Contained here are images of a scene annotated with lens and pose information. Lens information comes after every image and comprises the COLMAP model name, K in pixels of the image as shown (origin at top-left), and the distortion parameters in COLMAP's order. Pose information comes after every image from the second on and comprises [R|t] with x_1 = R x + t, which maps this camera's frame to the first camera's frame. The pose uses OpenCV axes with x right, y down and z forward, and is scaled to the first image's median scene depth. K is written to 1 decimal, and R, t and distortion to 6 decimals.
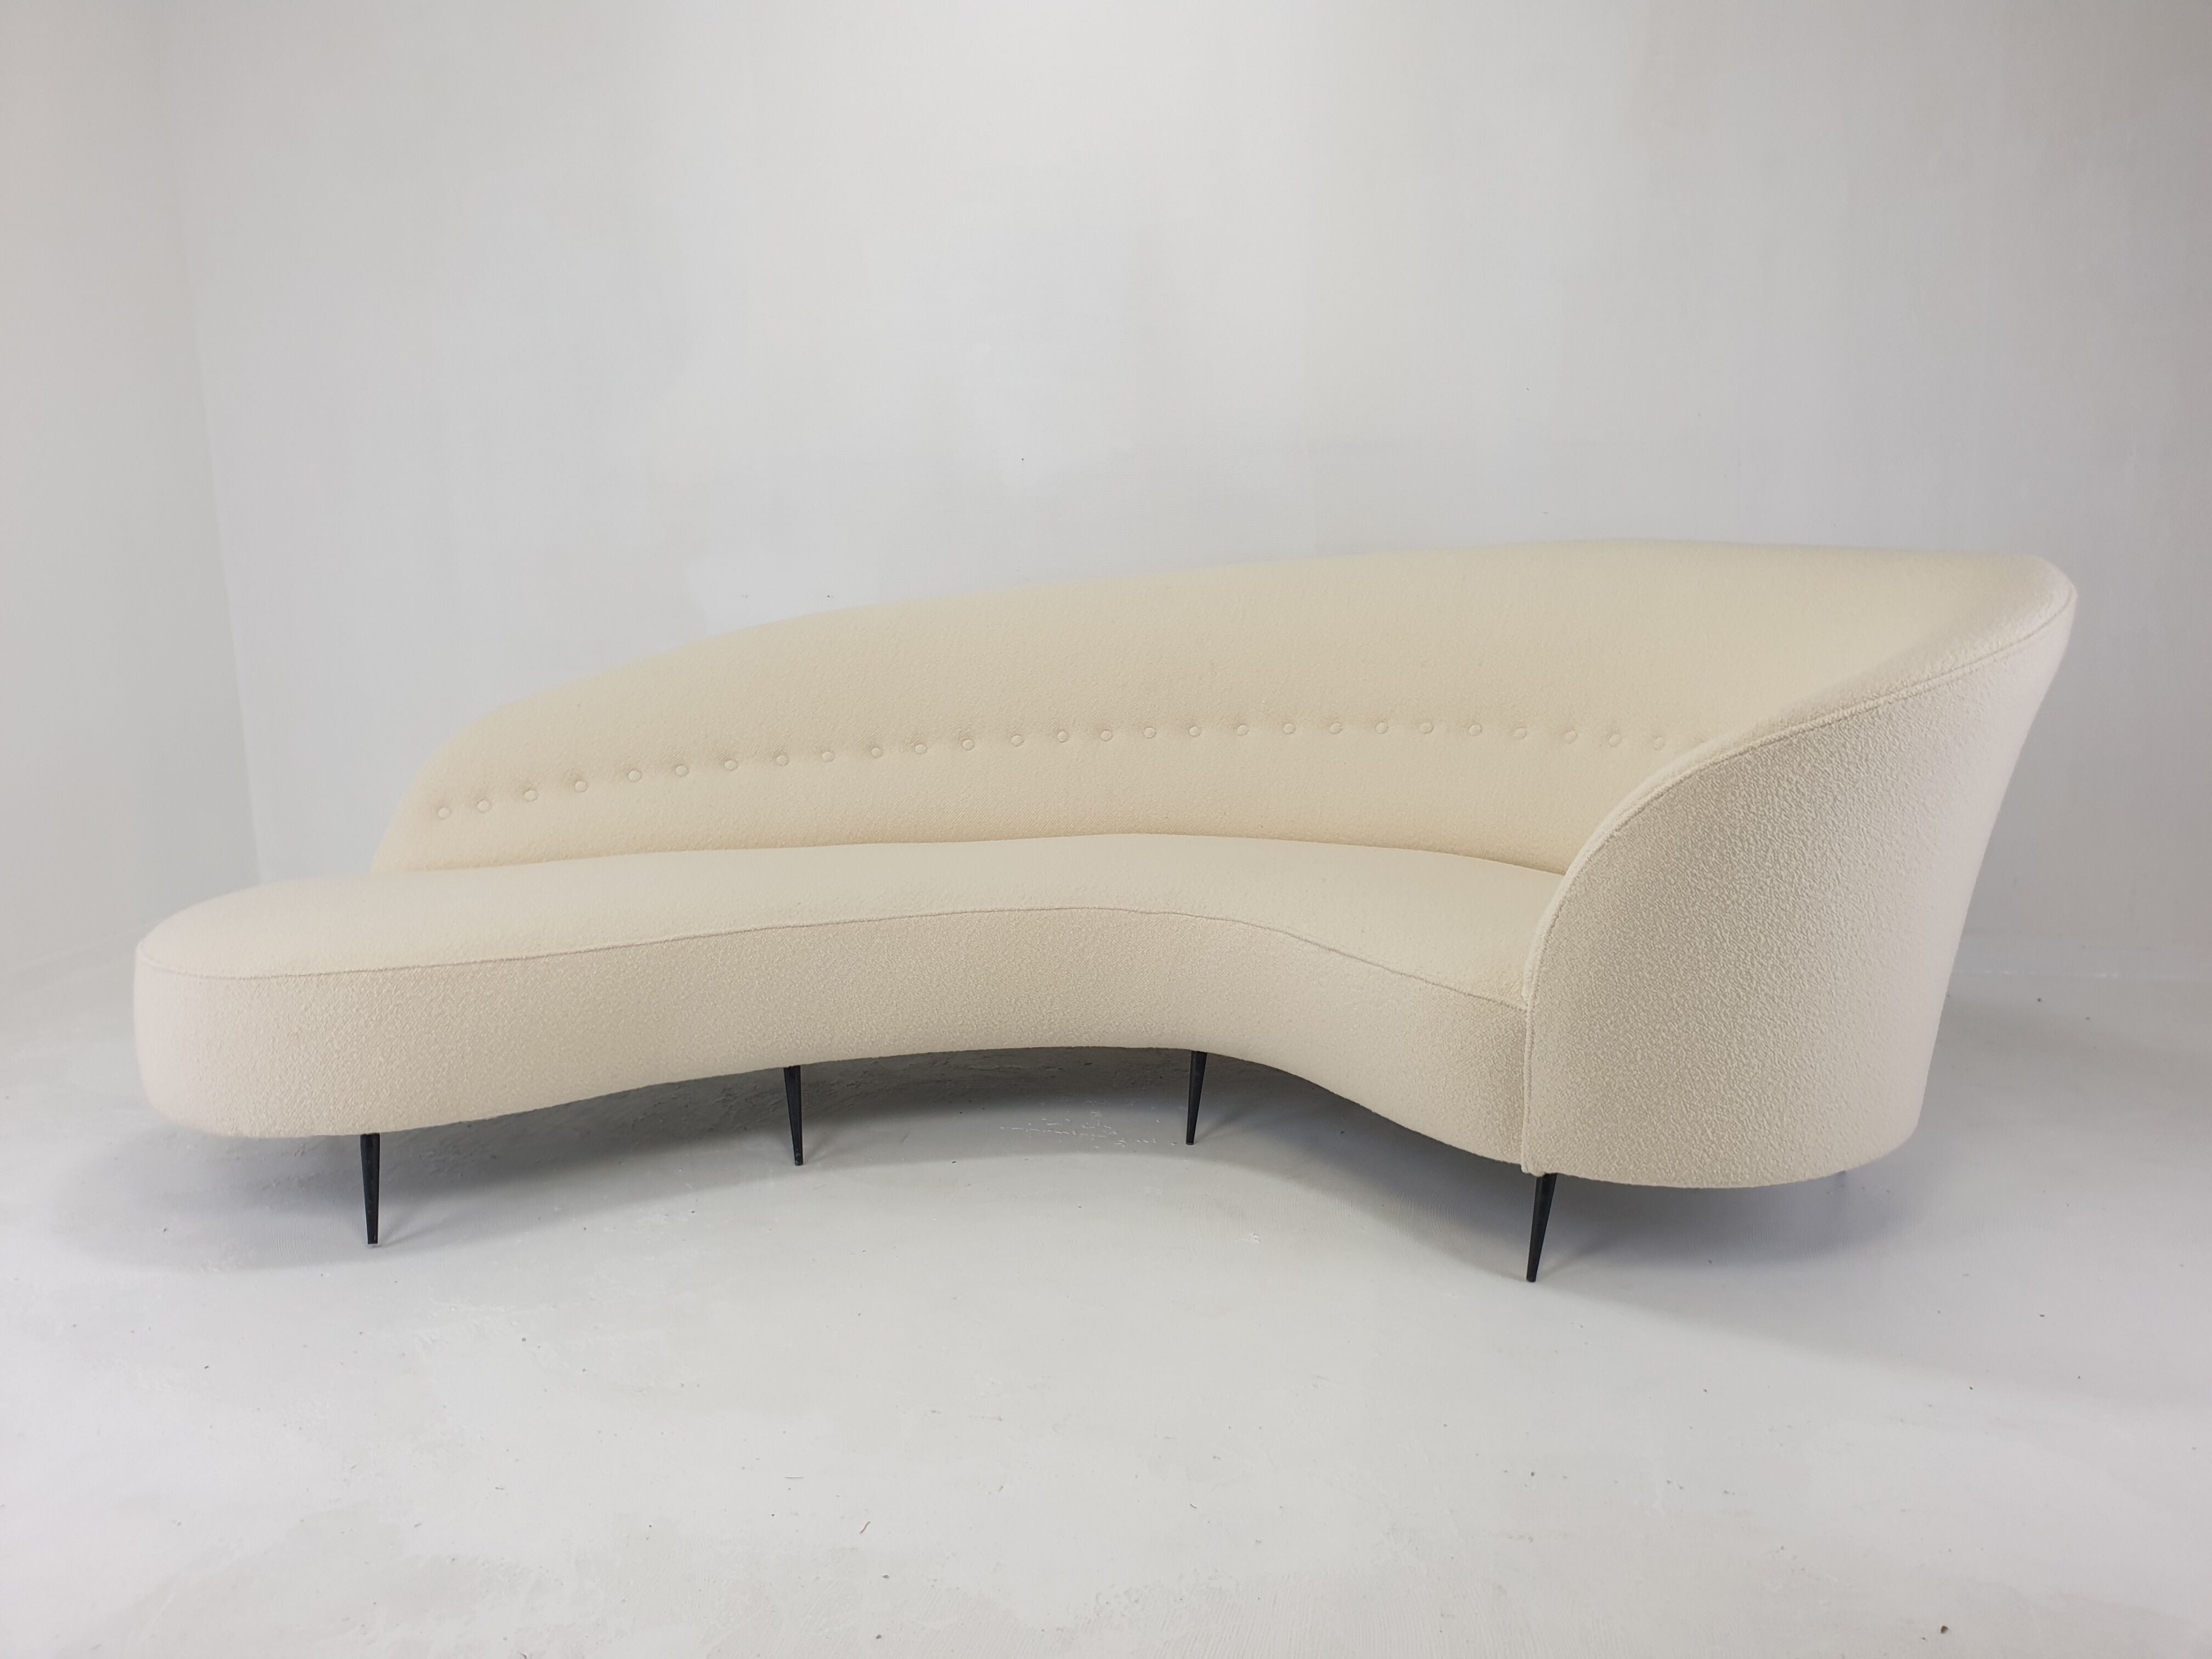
lens RADIAL K [[1699.6, 0, 1108.0], [0, 1699.6, 827.5], [0, 0, 1]] dist [0.007980, 0.005099]
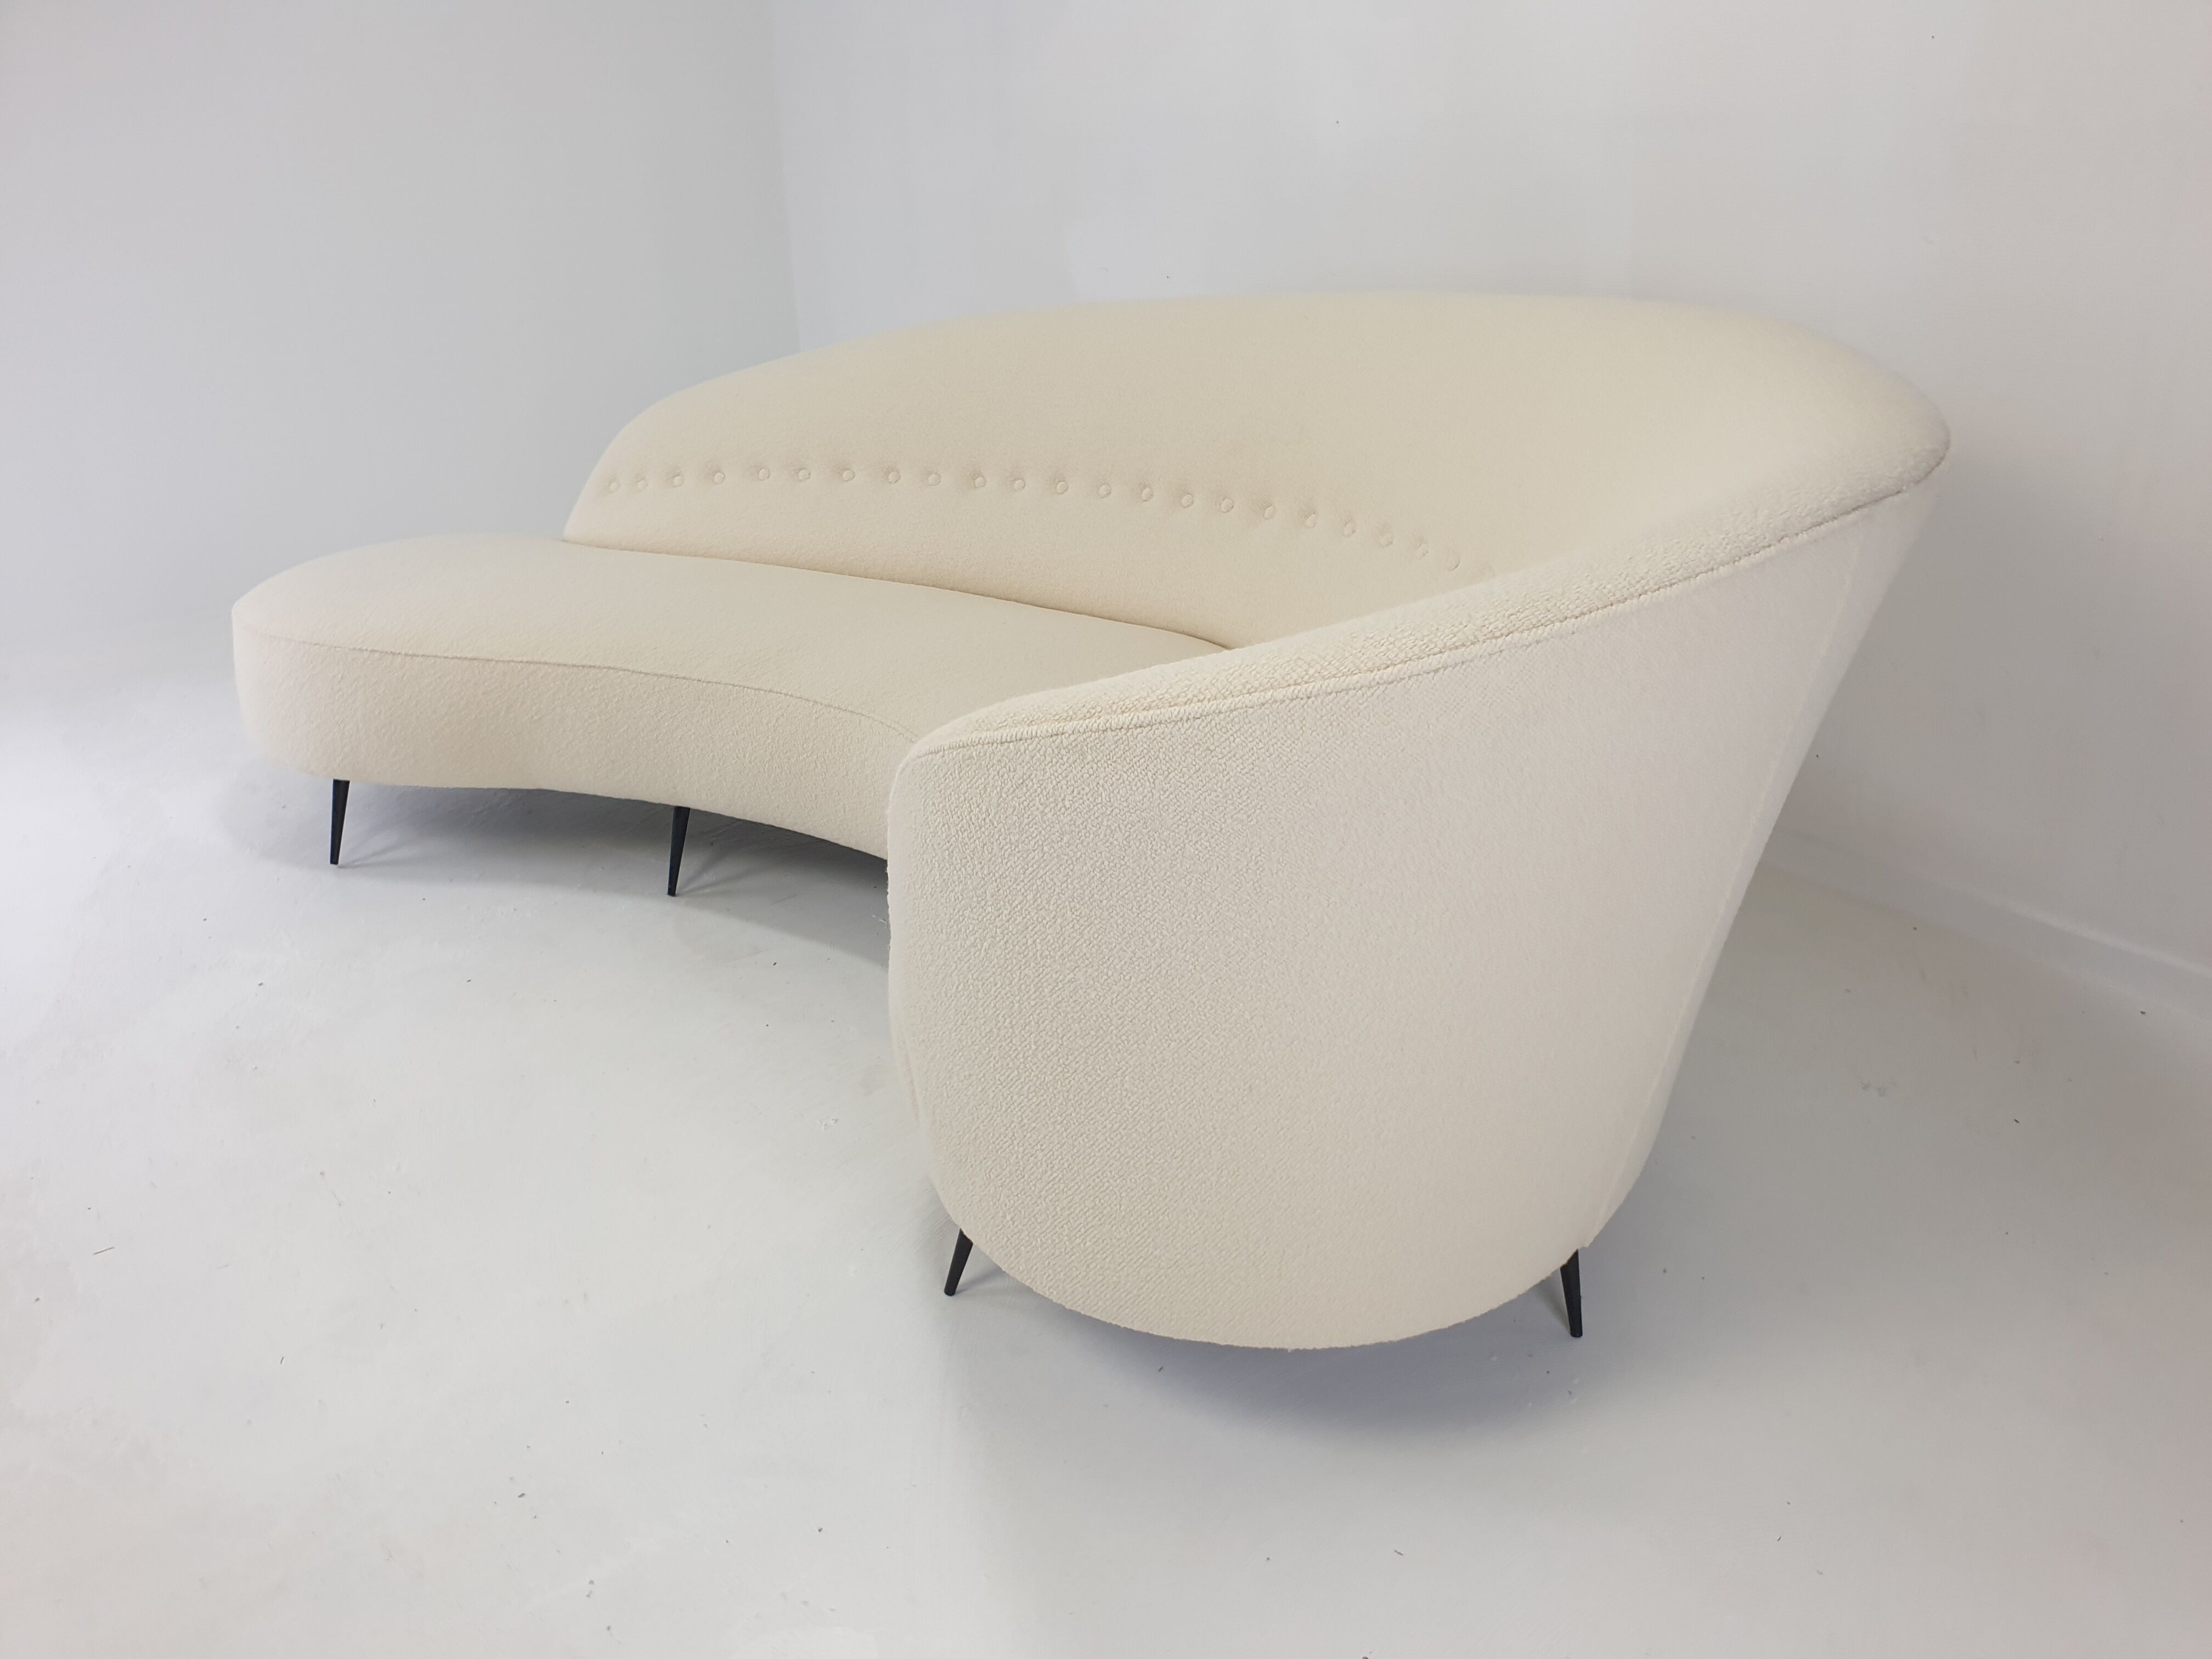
lens RADIAL K [[1717.4, 0, 1109.6], [0, 1717.4, 826.8], [0, 0, 1]] dist [0.133501, -0.380382]
pose [[0.774951, 0.257602, -0.577142, 0.694962], [-0.115621, 0.955540, 0.271248, -0.176232], [0.621356, -0.143474, 0.770281, 0.410488]]
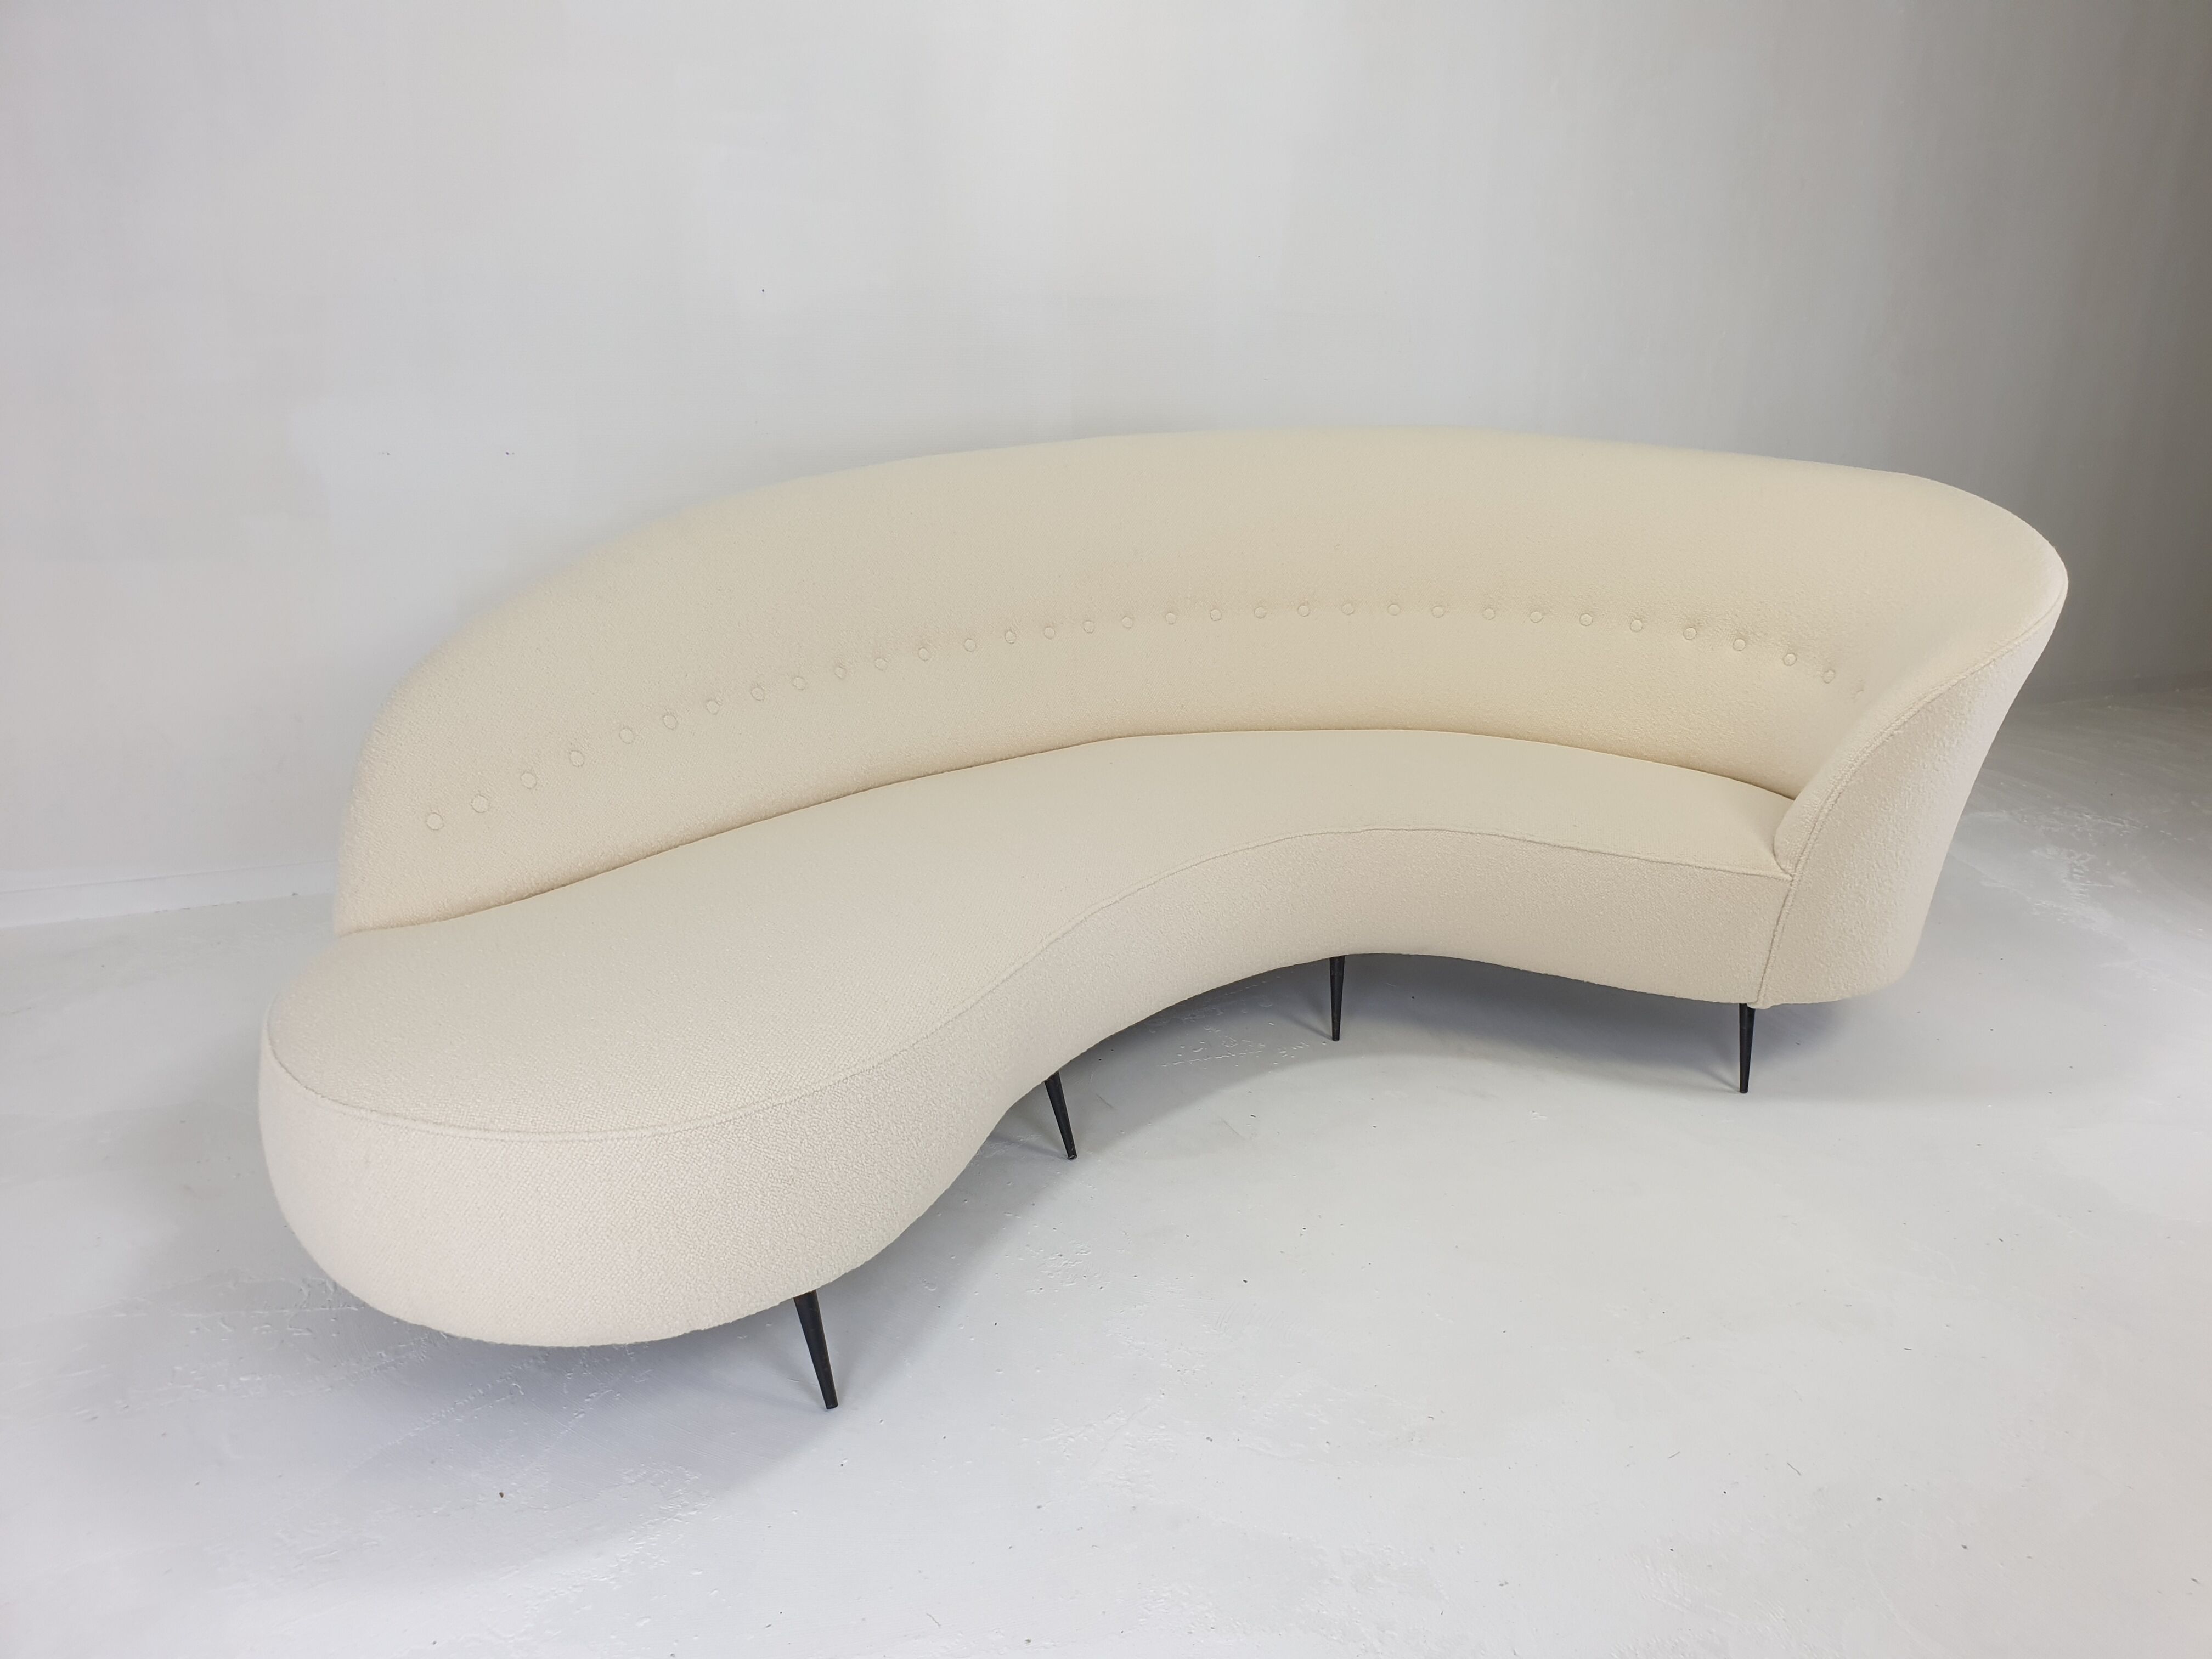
lens RADIAL K [[1689.7, 0, 1115.4], [0, 1689.7, 828.7], [0, 0, 1]] dist [0.007440, 0.004925]
pose [[0.766480, -0.147008, 0.625218, -0.789192], [0.051935, 0.984451, 0.167805, -0.140991], [-0.640165, -0.096149, 0.762197, 0.357261]]
